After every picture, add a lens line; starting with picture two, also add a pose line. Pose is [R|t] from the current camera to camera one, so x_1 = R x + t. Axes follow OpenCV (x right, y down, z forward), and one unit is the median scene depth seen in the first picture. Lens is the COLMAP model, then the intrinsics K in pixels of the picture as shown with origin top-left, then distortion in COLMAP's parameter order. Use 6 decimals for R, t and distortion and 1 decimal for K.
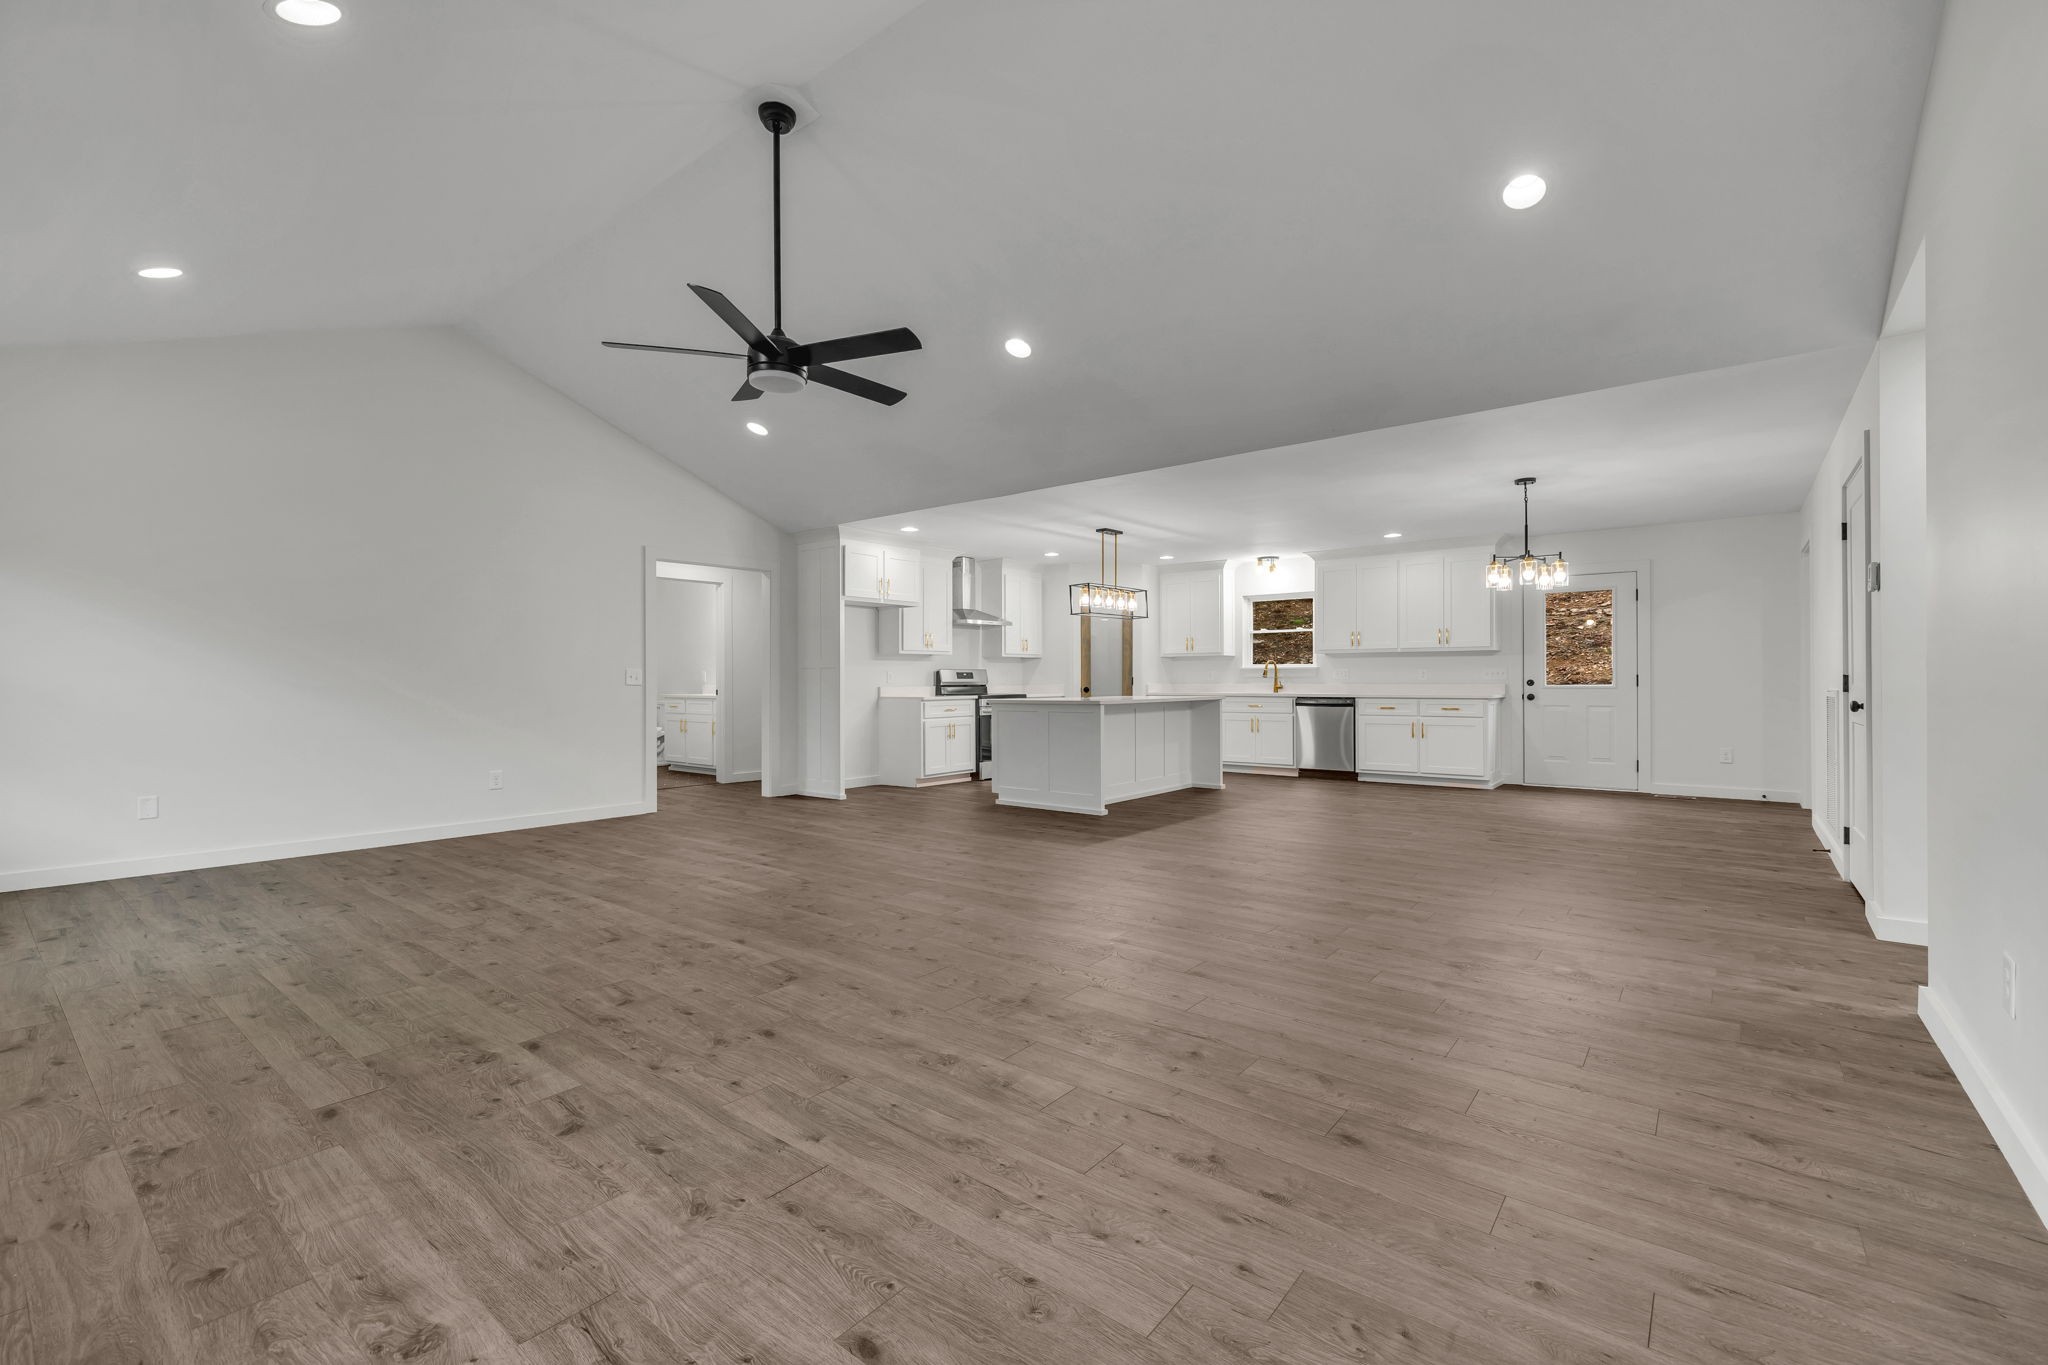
lens RADIAL K [[875.8, 0, 1067.5], [0, 875.8, 681.4], [0, 0, 1]] dist [0.002371, 0.000906]
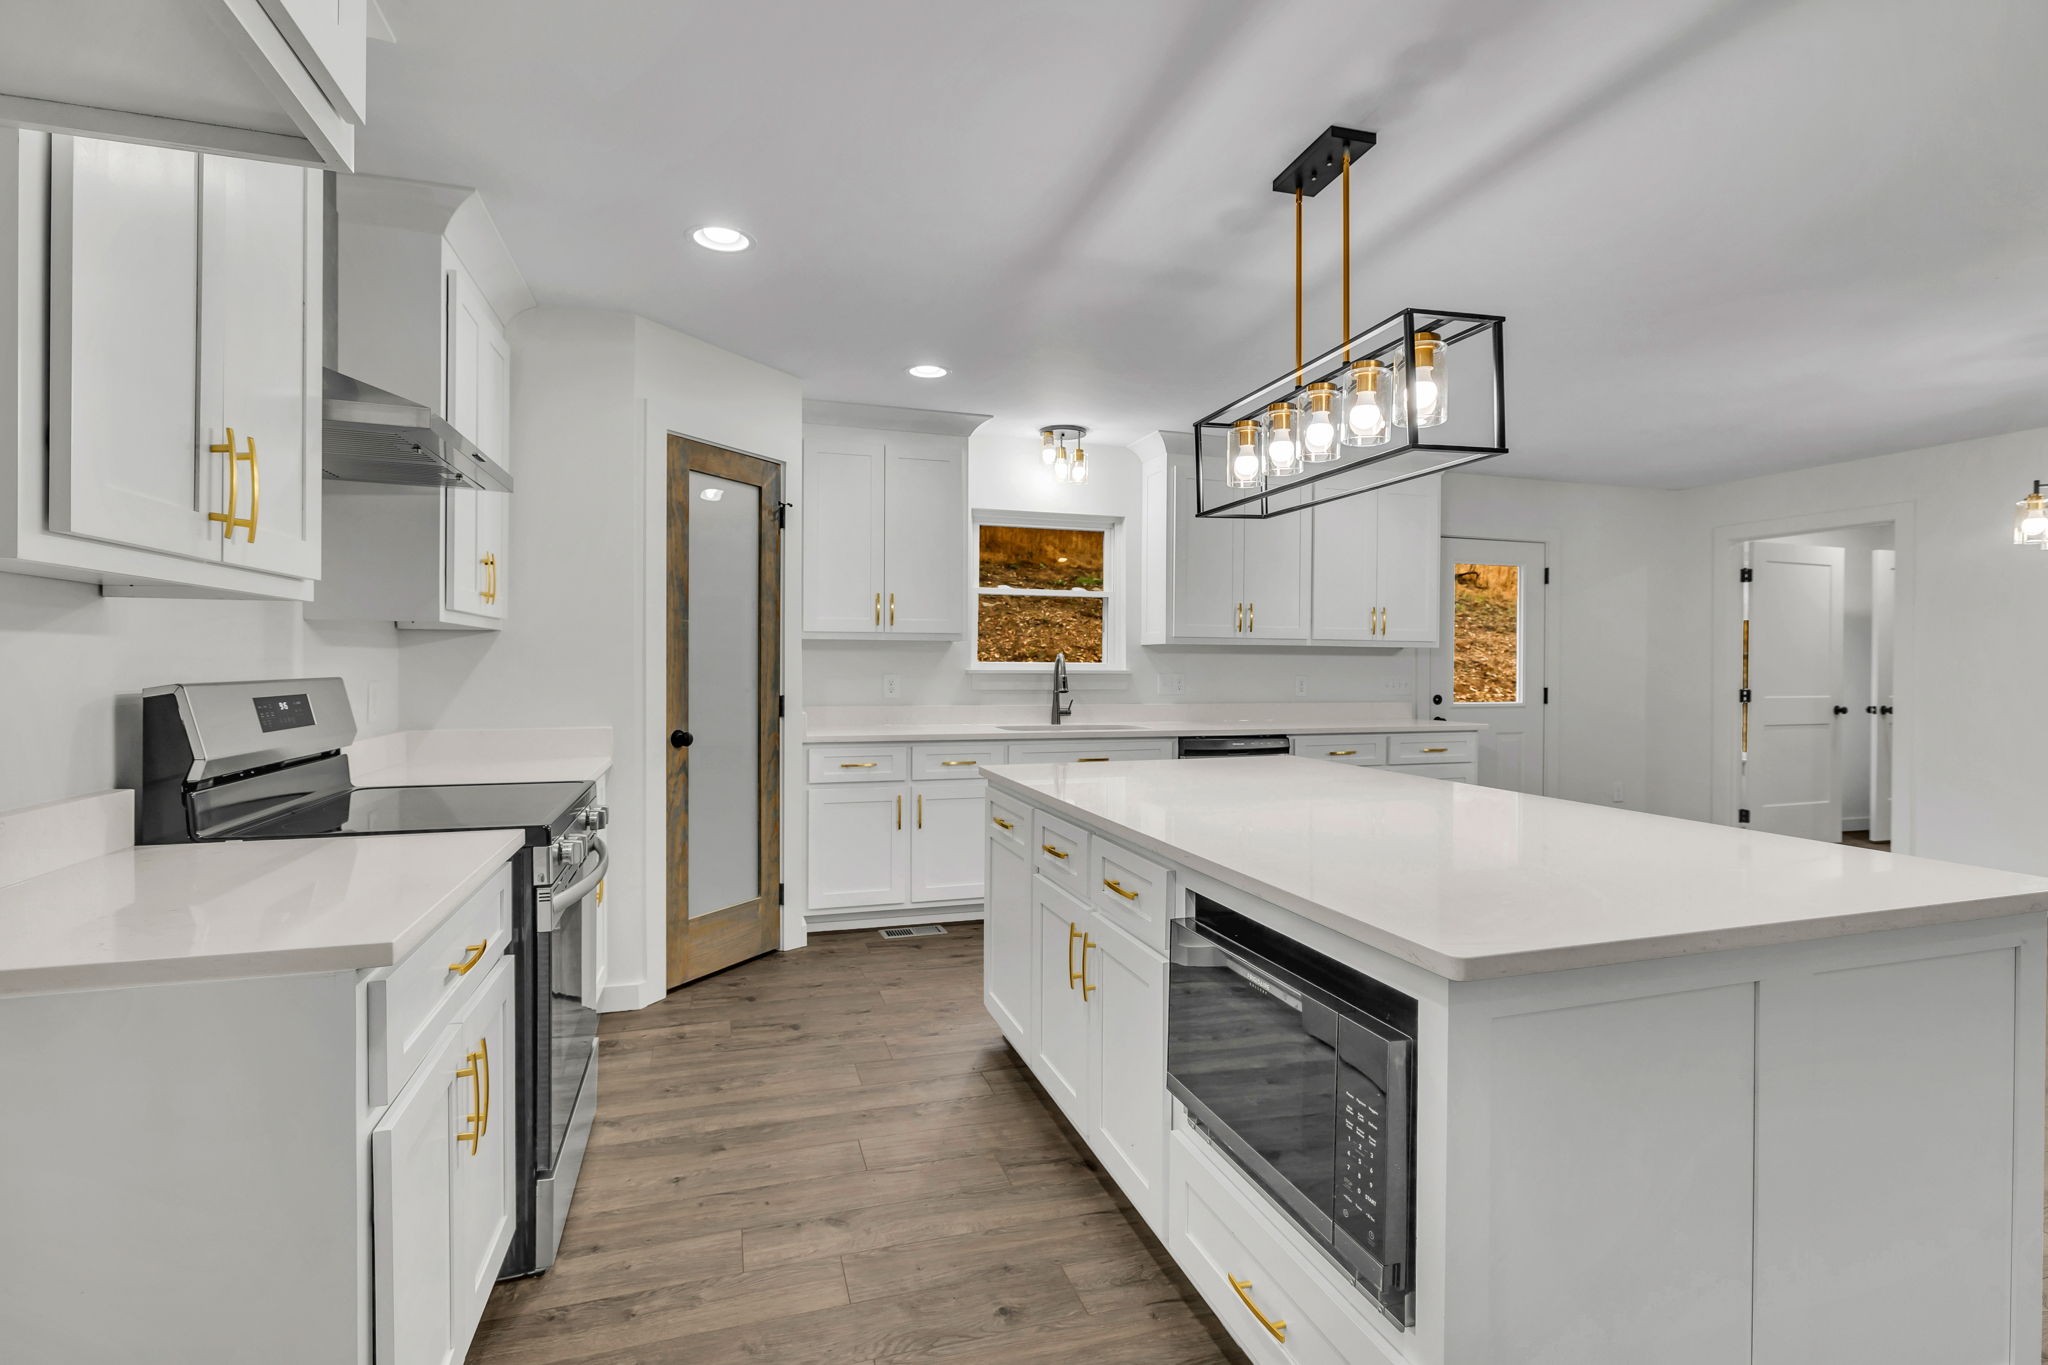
lens RADIAL K [[962.4, 0, 1024.2], [0, 962.4, 670.6], [0, 0, 1]] dist [-0.002586, -0.000124]
pose [[0.594224, 0.002514, 0.804295, -0.204275], [-0.006332, 0.999979, 0.001552, -0.018577], [-0.804274, -0.006015, 0.594228, 0.796629]]
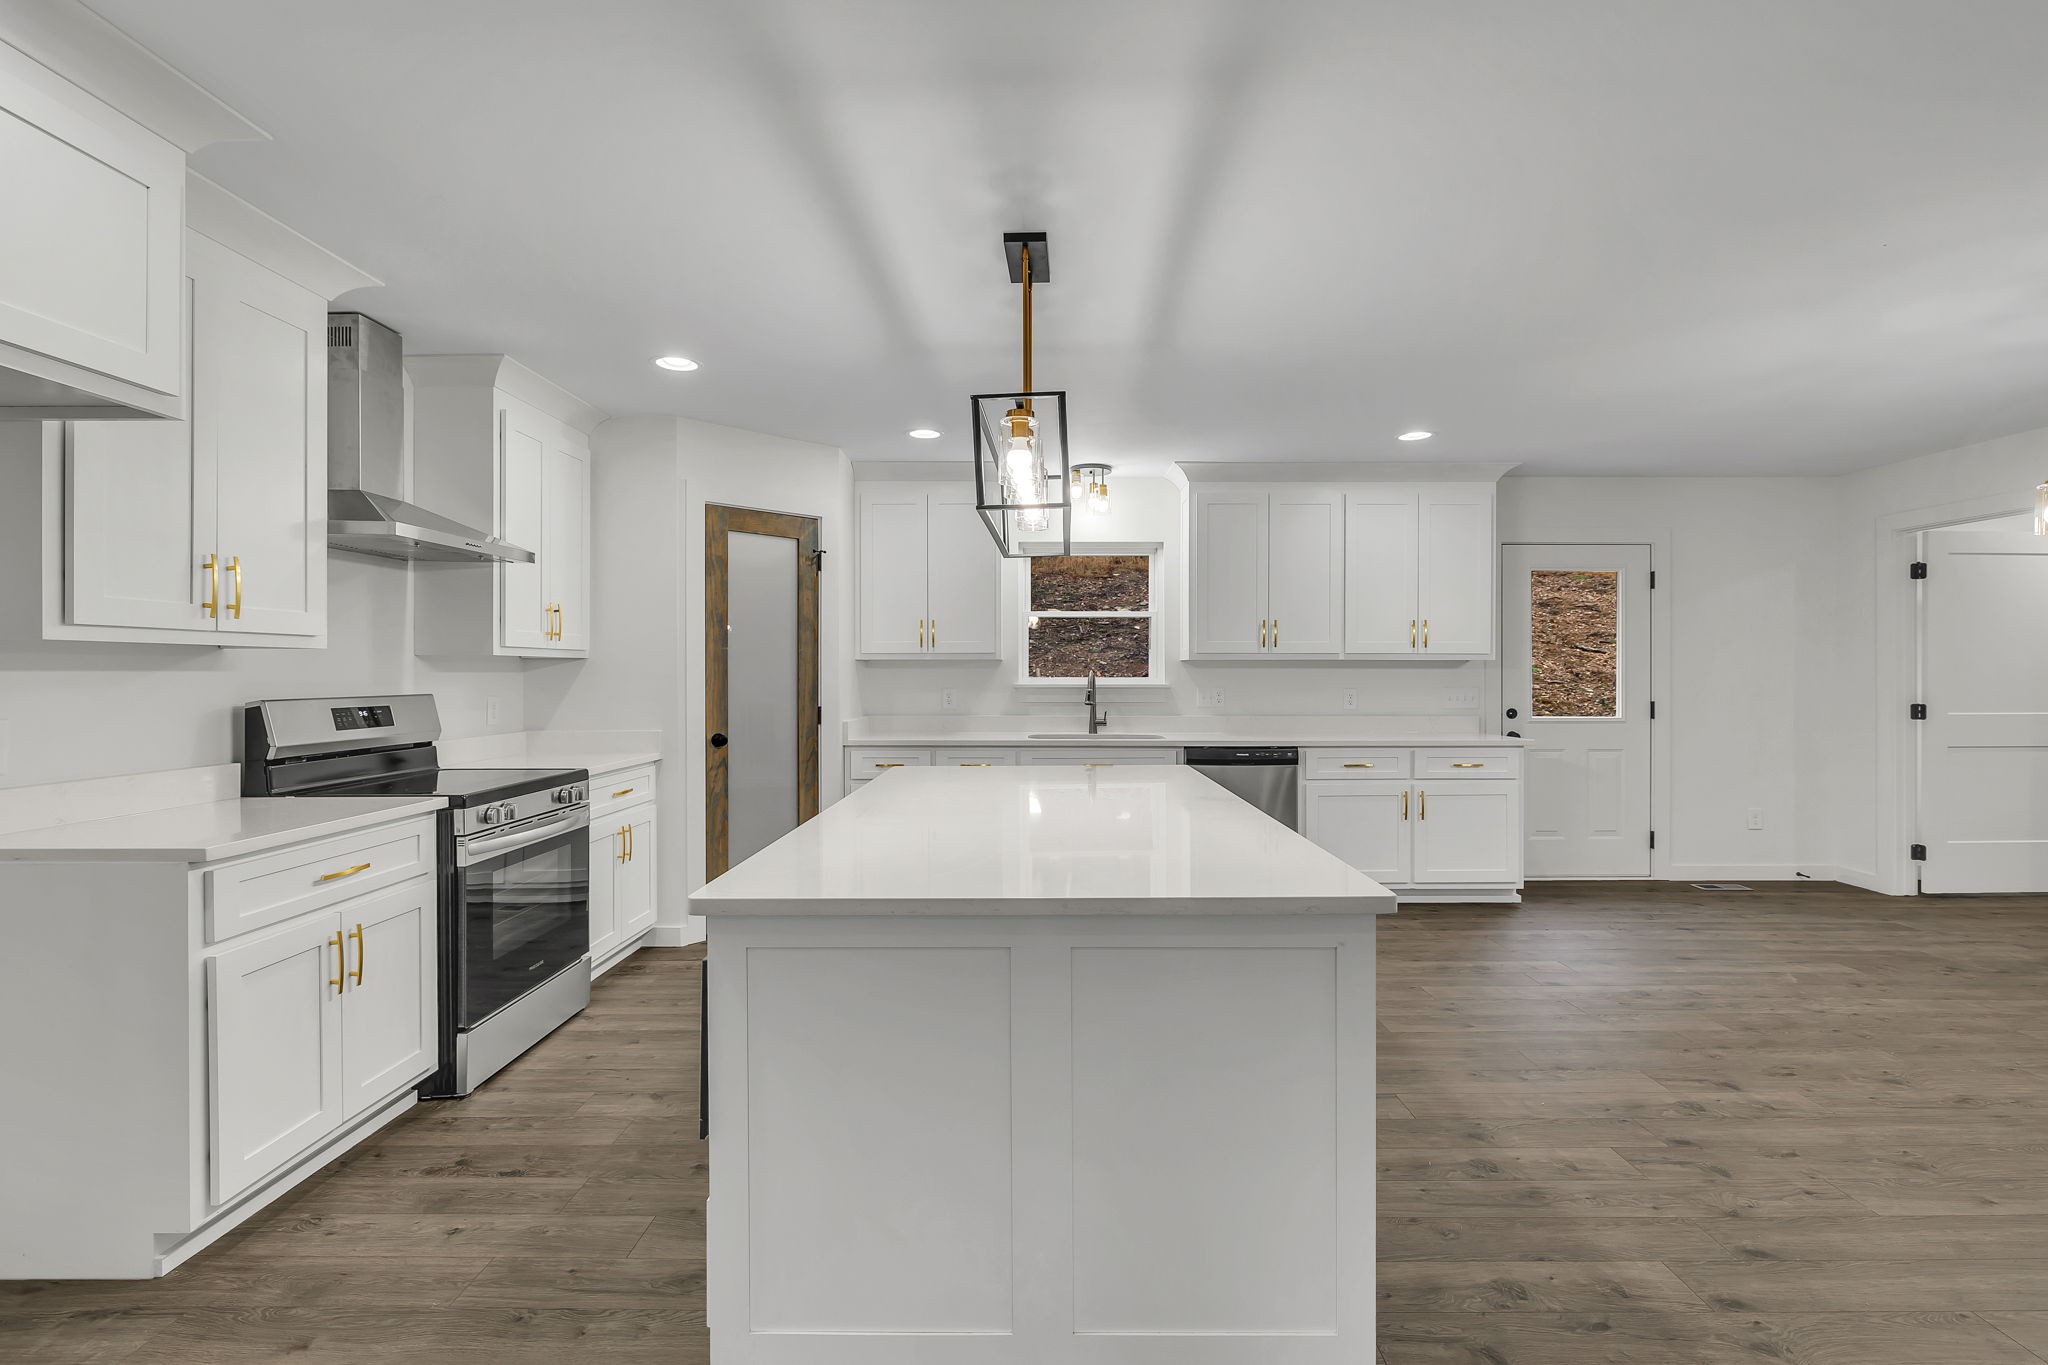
lens RADIAL K [[919.6, 0, 1017.9], [0, 919.6, 674.9], [0, 0, 1]] dist [-0.003452, -0.000408]
pose [[0.814871, 0.003277, 0.579633, -0.124756], [-0.001774, 0.999993, -0.003160, -0.022247], [-0.579639, 0.001547, 0.814872, 0.659857]]
